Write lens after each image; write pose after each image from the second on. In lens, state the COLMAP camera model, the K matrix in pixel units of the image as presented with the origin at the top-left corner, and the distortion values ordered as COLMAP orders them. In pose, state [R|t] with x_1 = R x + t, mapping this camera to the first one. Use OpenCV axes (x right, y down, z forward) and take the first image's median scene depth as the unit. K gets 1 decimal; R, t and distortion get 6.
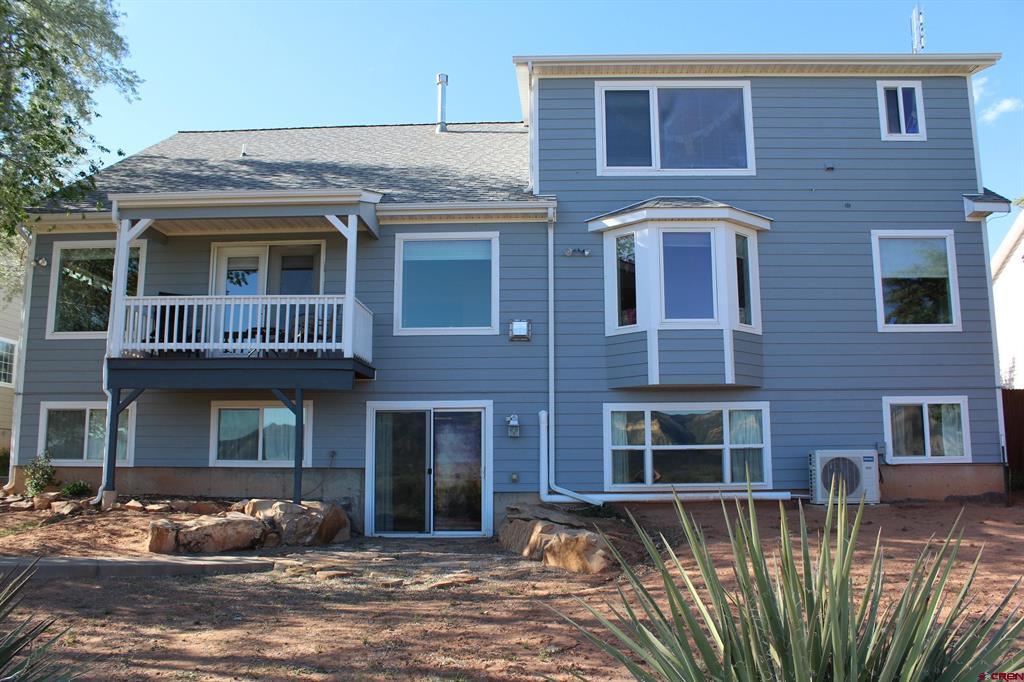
lens RADIAL K [[873.3, 0, 512.0], [0, 873.3, 341.0], [0, 0, 1]] dist [-0.175295, 0.190461]
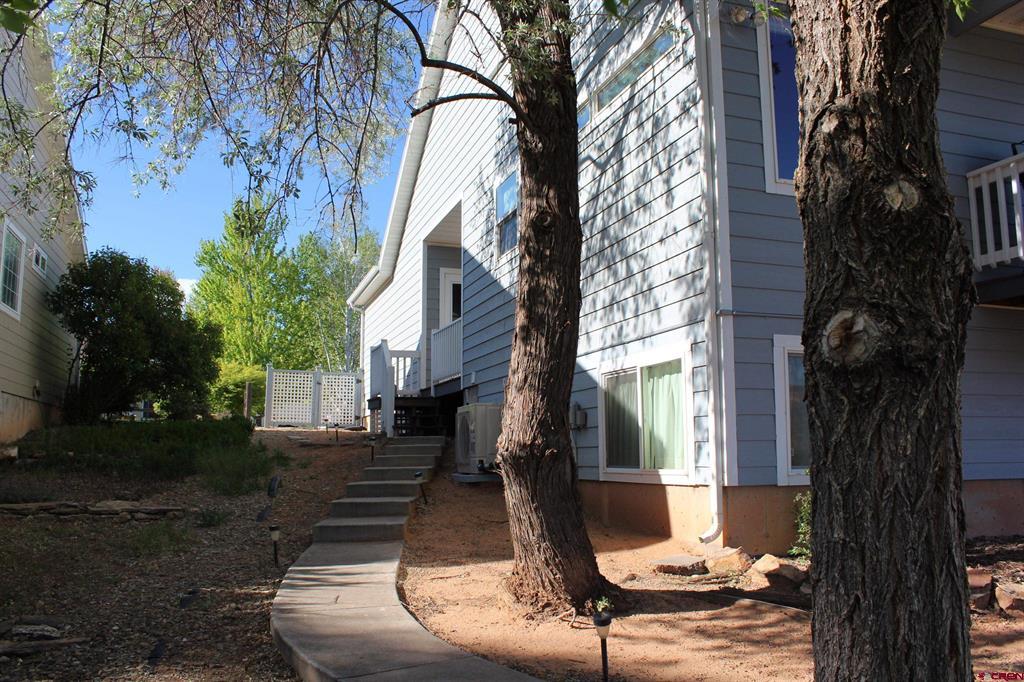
lens RADIAL K [[873.3, 0, 512.0], [0, 873.3, 341.0], [0, 0, 1]] dist [-0.175295, 0.190461]
pose [[0.937190, 0.050384, 0.345161, -0.855005], [-0.059262, 0.998127, 0.015209, 0.078161], [-0.343749, -0.034709, 0.938420, 0.649259]]
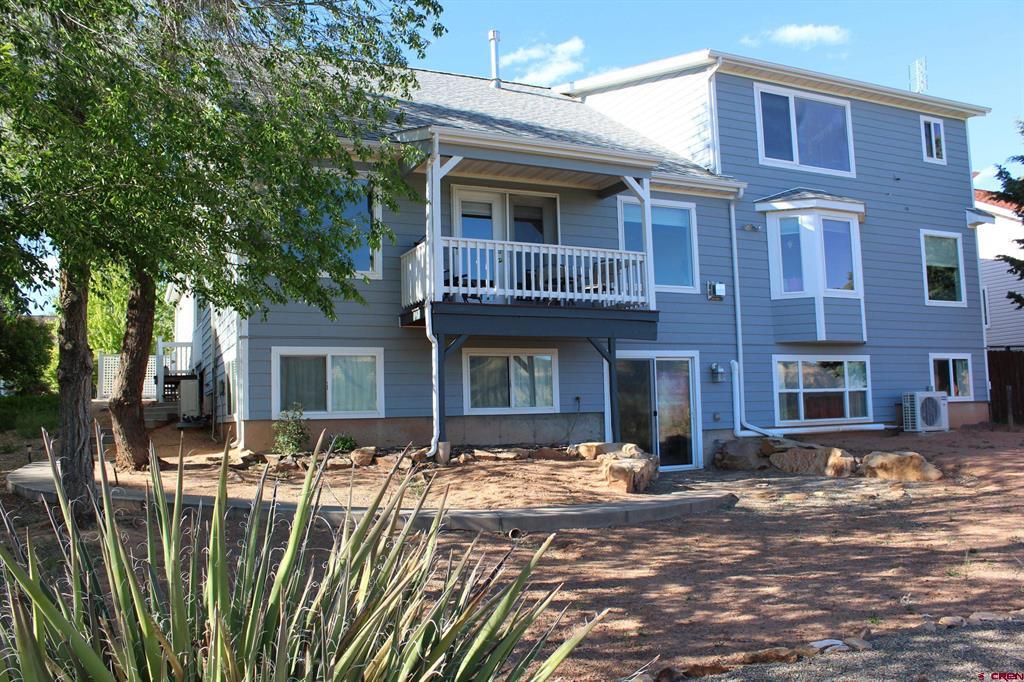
lens RADIAL K [[873.3, 0, 512.0], [0, 873.3, 341.0], [0, 0, 1]] dist [-0.175295, 0.190461]
pose [[0.893709, 0.019843, 0.448208, -0.755448], [-0.045863, 0.997829, 0.047273, 0.012424], [-0.446296, -0.062805, 0.892679, 0.088236]]
